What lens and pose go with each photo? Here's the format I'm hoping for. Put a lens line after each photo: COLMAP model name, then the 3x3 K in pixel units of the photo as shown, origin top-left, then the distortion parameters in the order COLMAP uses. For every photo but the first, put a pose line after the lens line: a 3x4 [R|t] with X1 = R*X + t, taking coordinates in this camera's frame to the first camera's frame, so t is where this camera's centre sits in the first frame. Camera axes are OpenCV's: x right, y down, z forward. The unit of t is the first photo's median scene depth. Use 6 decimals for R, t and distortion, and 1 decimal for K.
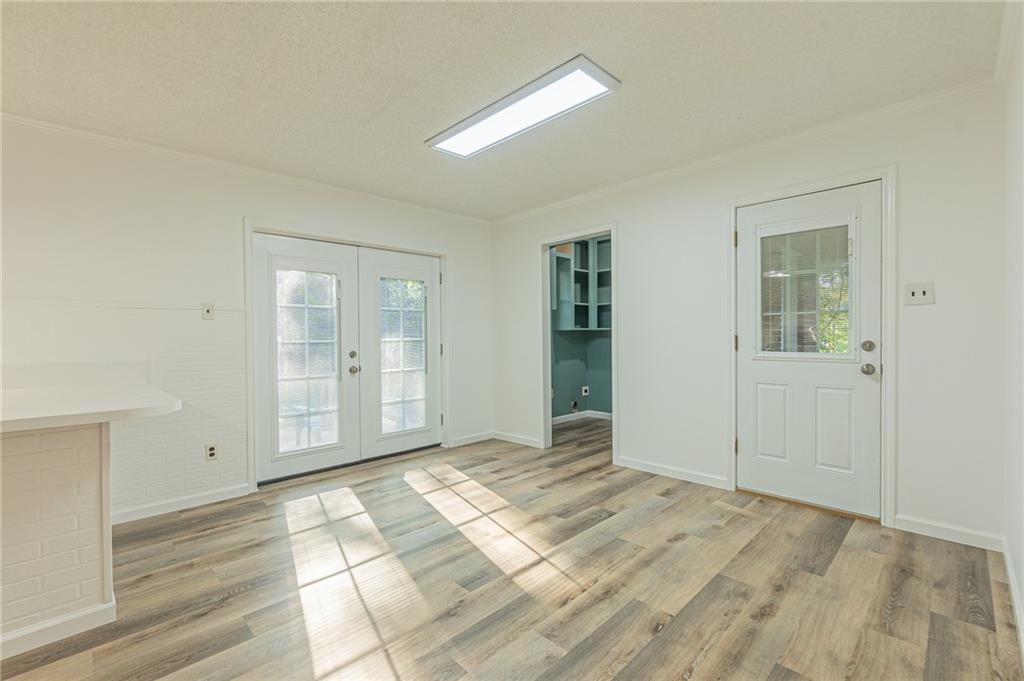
lens RADIAL K [[442.0, 0, 513.3], [0, 442.0, 341.7], [0, 0, 1]] dist [-0.001565, -0.000031]
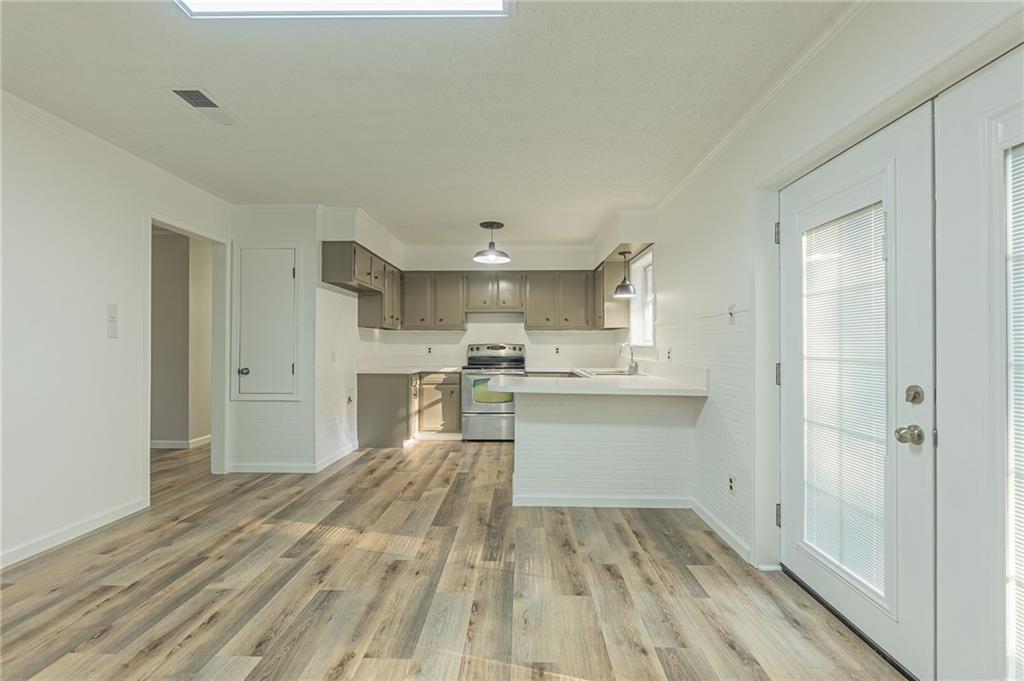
lens RADIAL K [[446.3, 0, 512.0], [0, 446.3, 340.5], [0, 0, 1]] dist [-0.002382, -0.000042]
pose [[-0.719384, -0.001791, -0.694610, 0.263259], [-0.006911, 0.999966, 0.004579, -0.029400], [0.694578, 0.008094, -0.719372, 1.755030]]
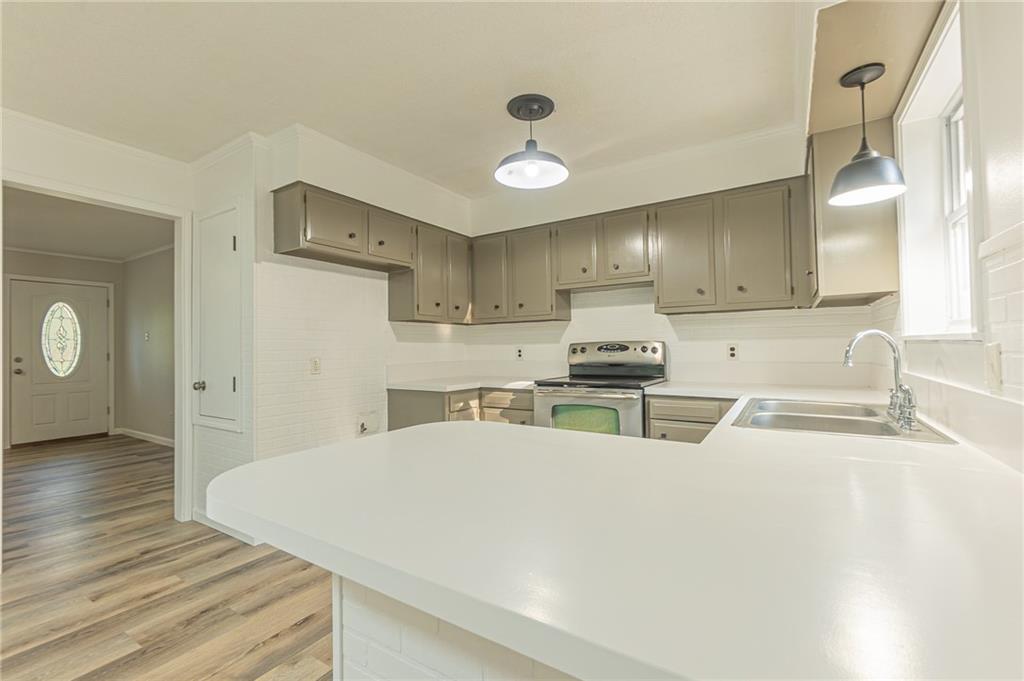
lens RADIAL K [[442.0, 0, 513.3], [0, 442.0, 341.7], [0, 0, 1]] dist [-0.001565, -0.000031]
pose [[-0.974843, 0.019288, -0.222057, -0.784100], [0.018647, 0.999814, 0.004983, -0.010506], [0.222112, 0.000717, -0.975021, 1.221472]]
